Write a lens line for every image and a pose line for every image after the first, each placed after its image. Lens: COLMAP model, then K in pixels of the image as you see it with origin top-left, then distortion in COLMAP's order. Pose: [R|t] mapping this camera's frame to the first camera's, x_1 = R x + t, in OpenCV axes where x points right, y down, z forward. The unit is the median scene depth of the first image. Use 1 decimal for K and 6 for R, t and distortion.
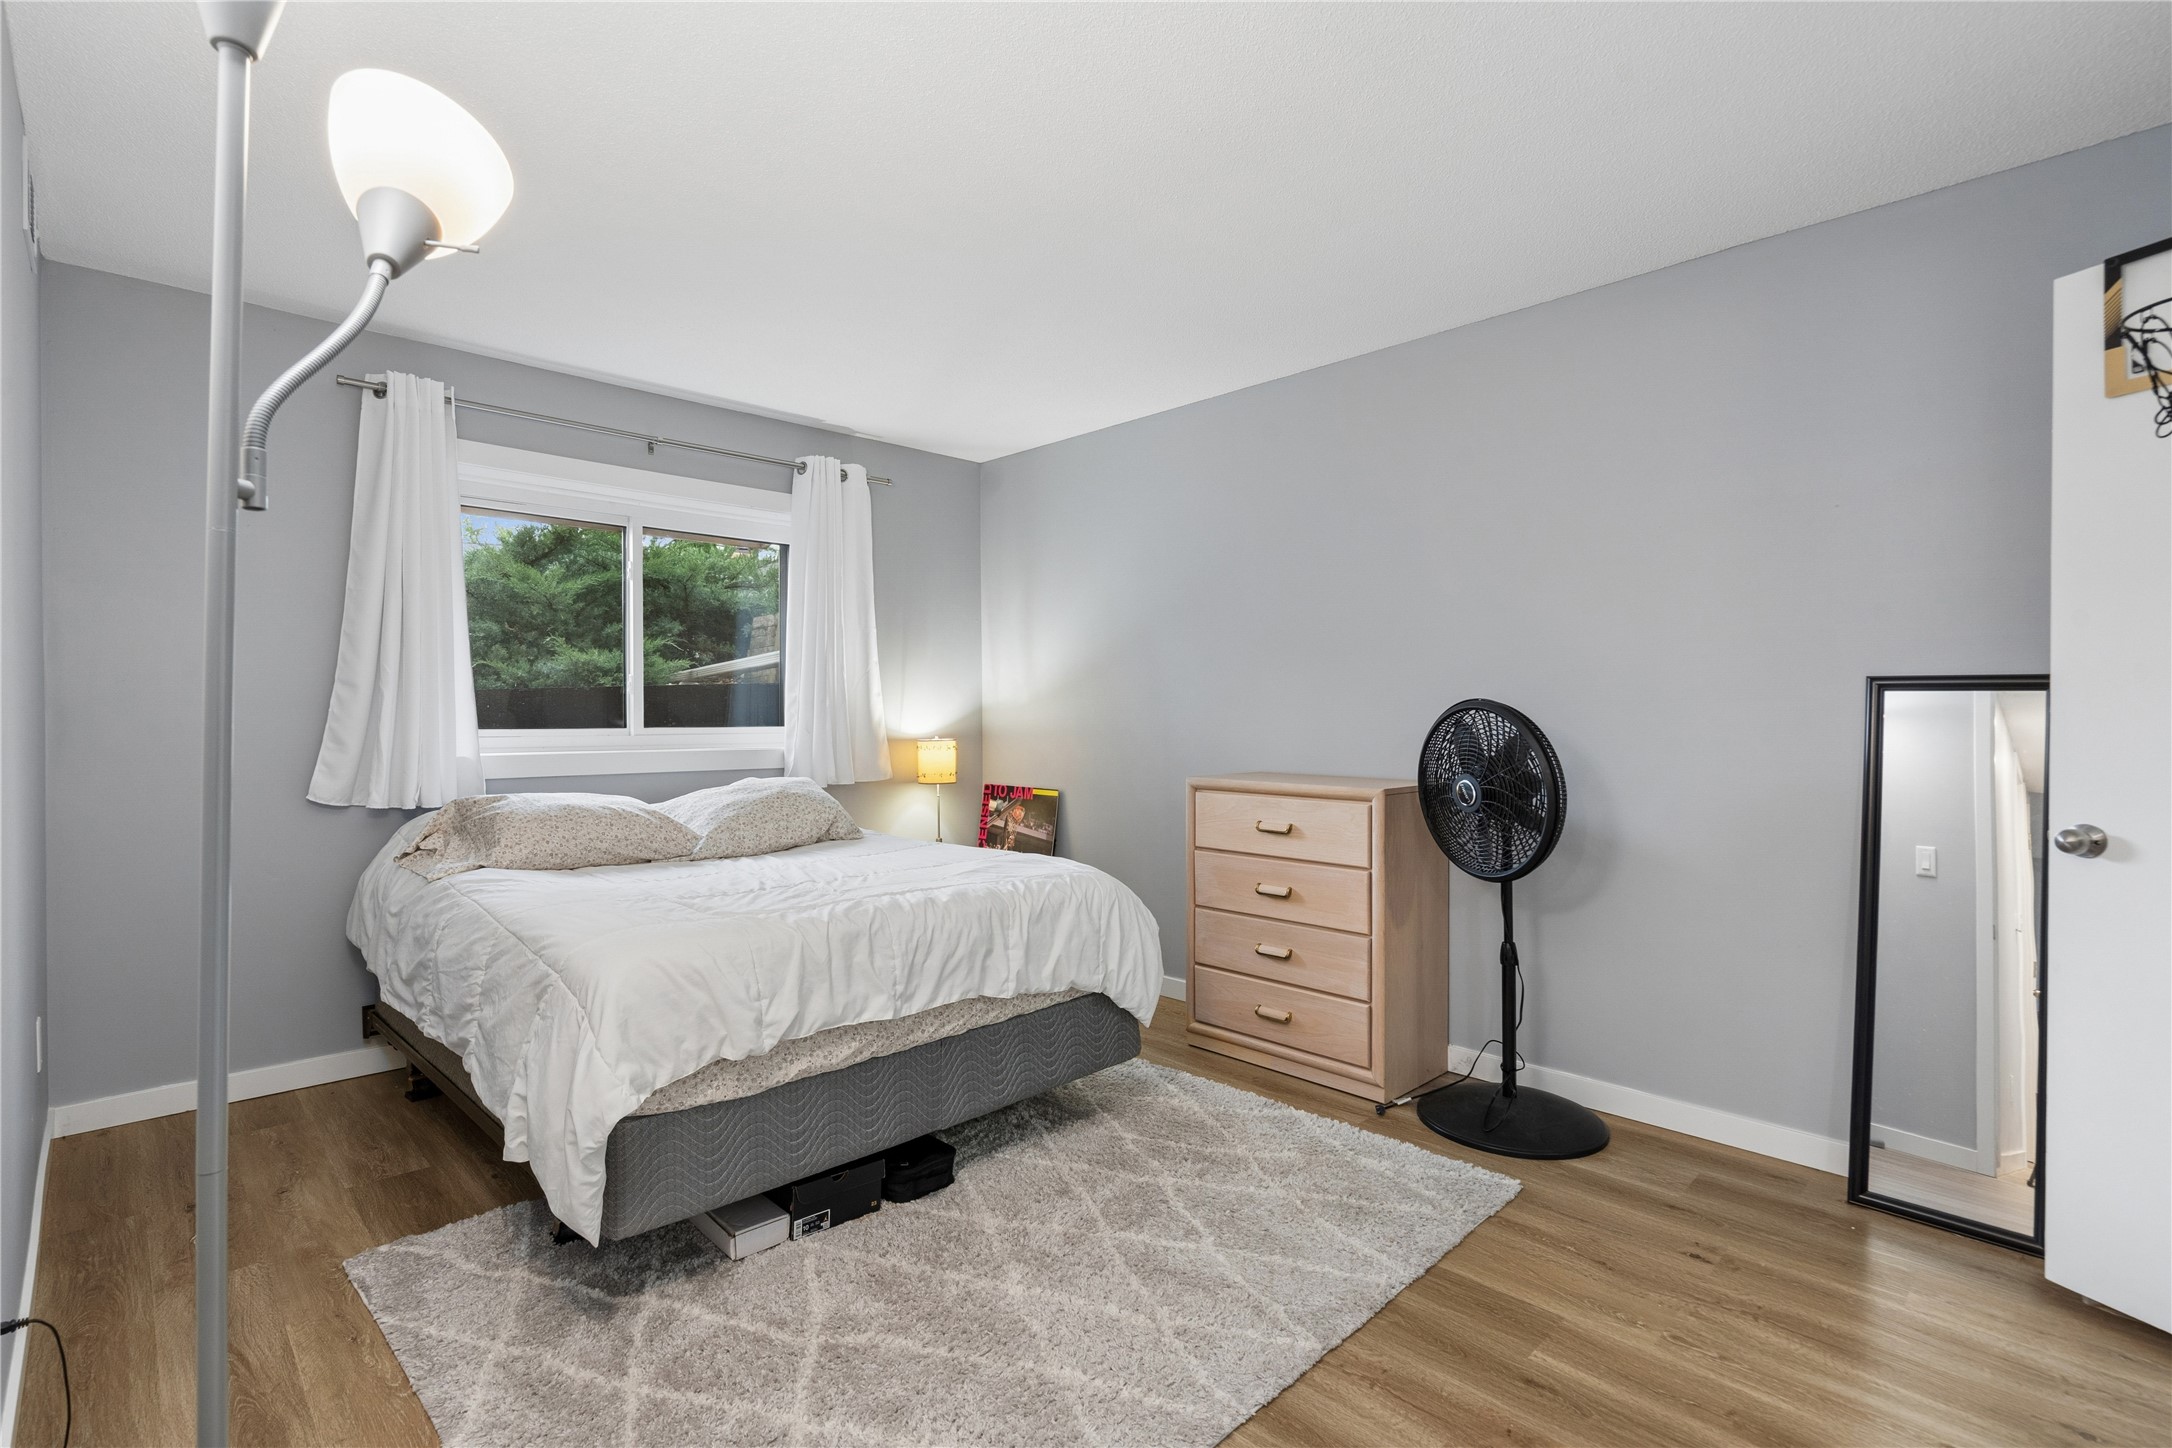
lens RADIAL K [[1001.0, 0, 1085.6], [0, 1001.0, 713.0], [0, 0, 1]] dist [-0.000316, 0.000196]
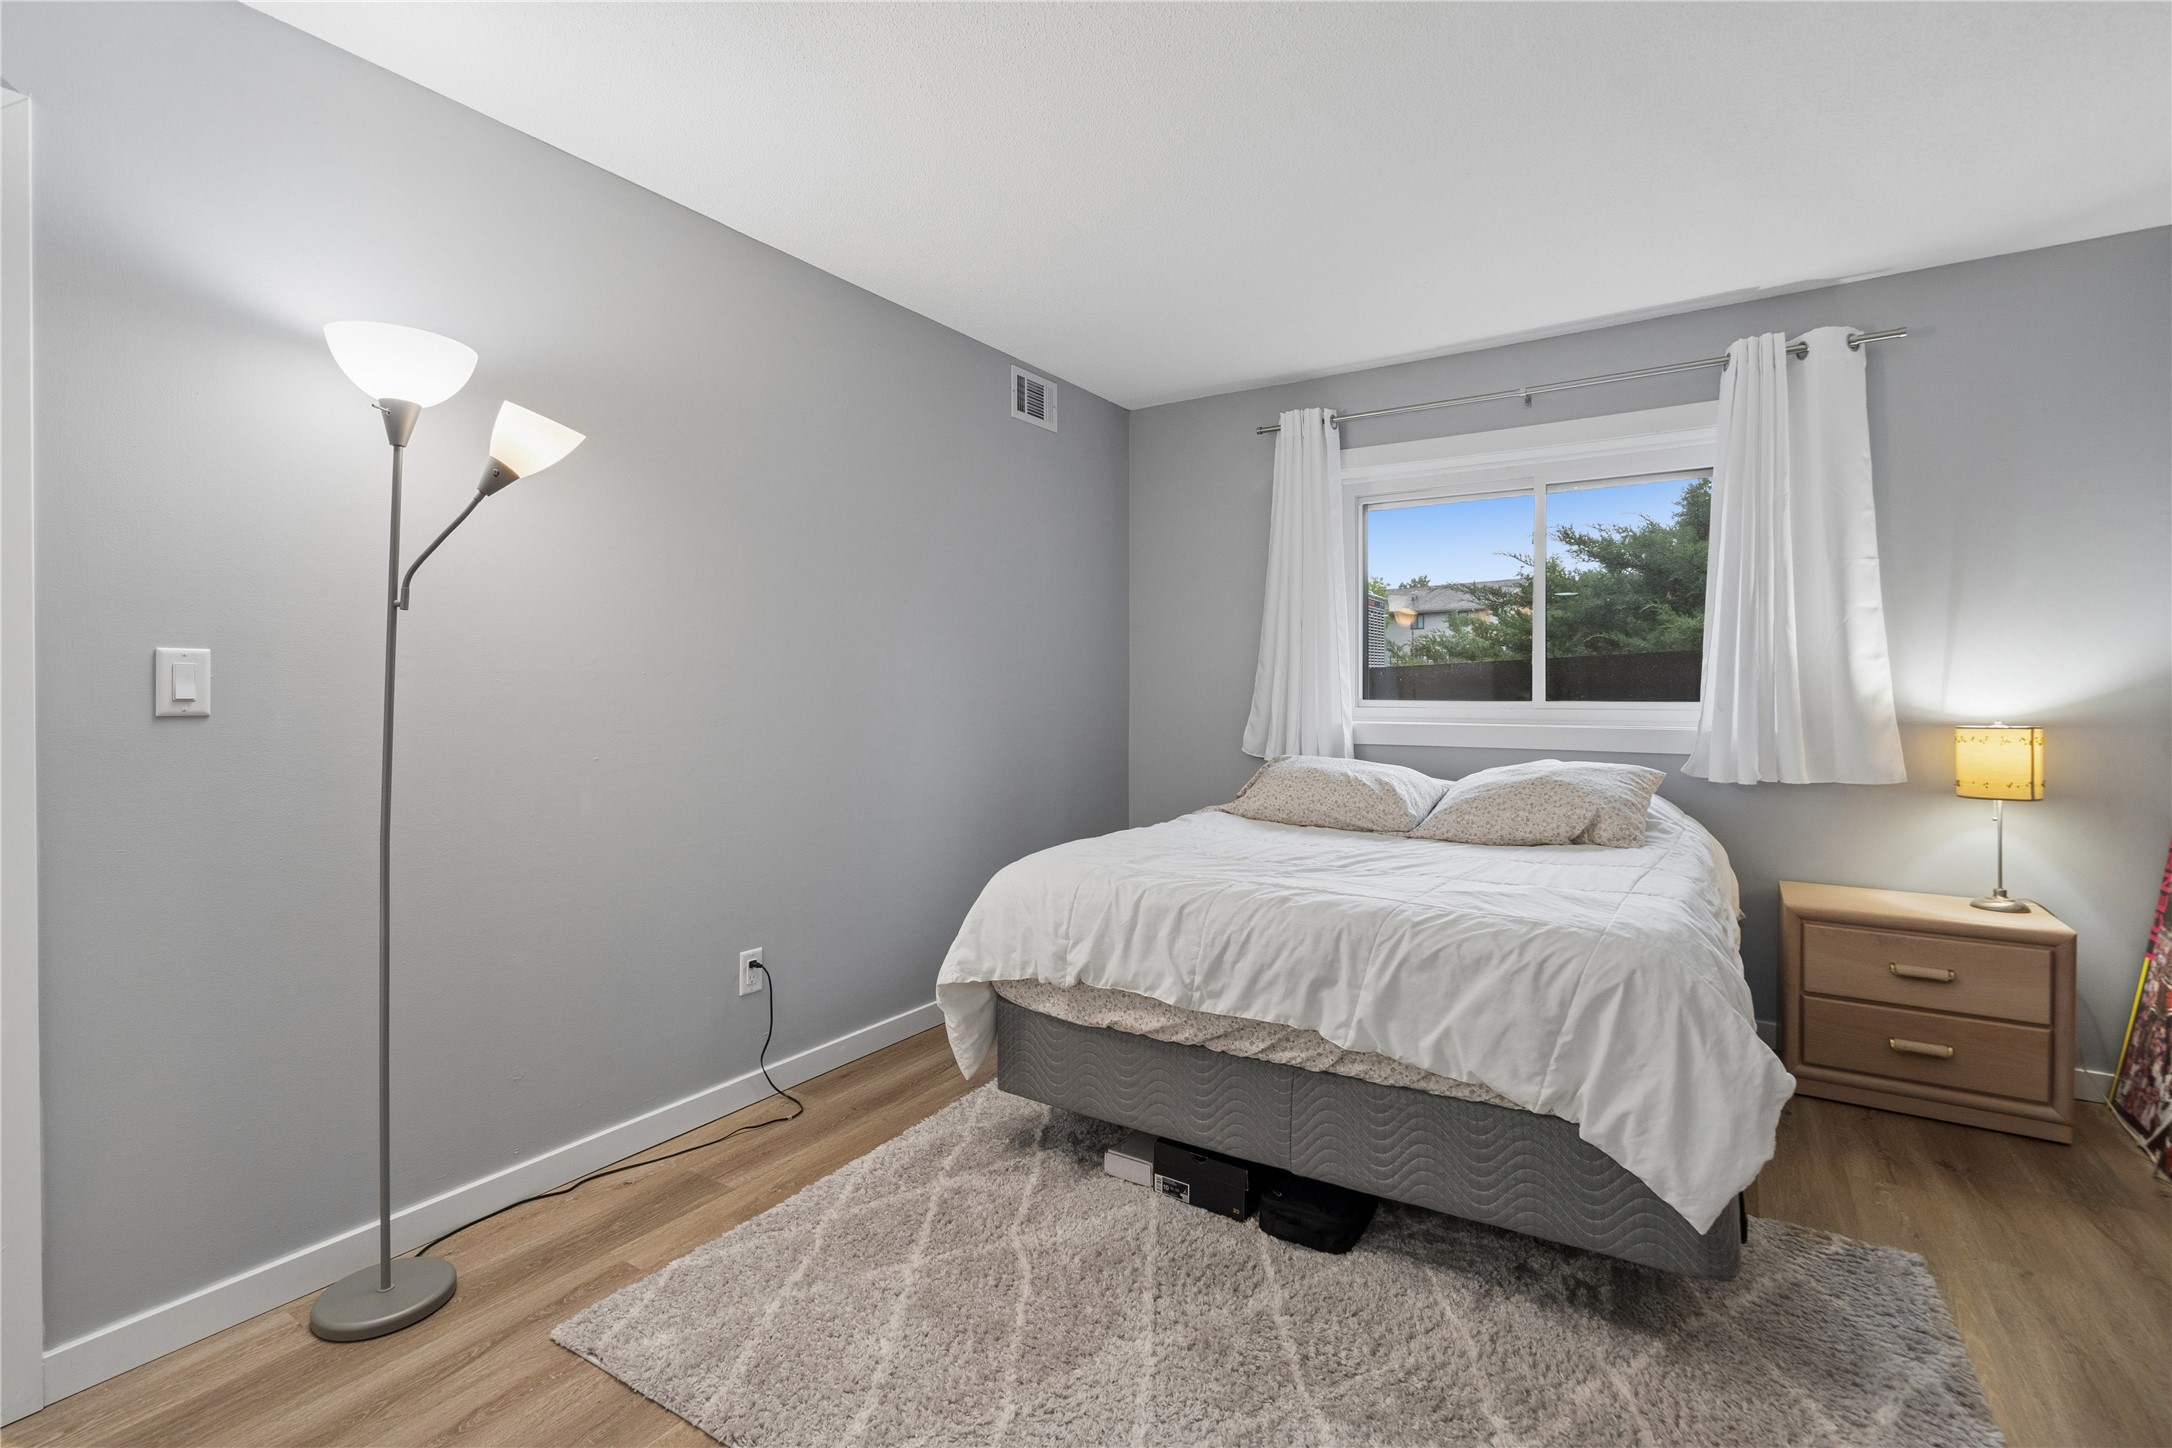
lens RADIAL K [[1001.0, 0, 1059.7], [0, 1001.0, 690.3], [0, 0, 1]] dist [-0.000316, 0.000196]
pose [[0.215438, 0.001137, -0.976517, 0.618700], [0.002494, 0.999995, 0.001714, 0.003605], [0.976514, -0.002805, 0.215434, 0.599270]]
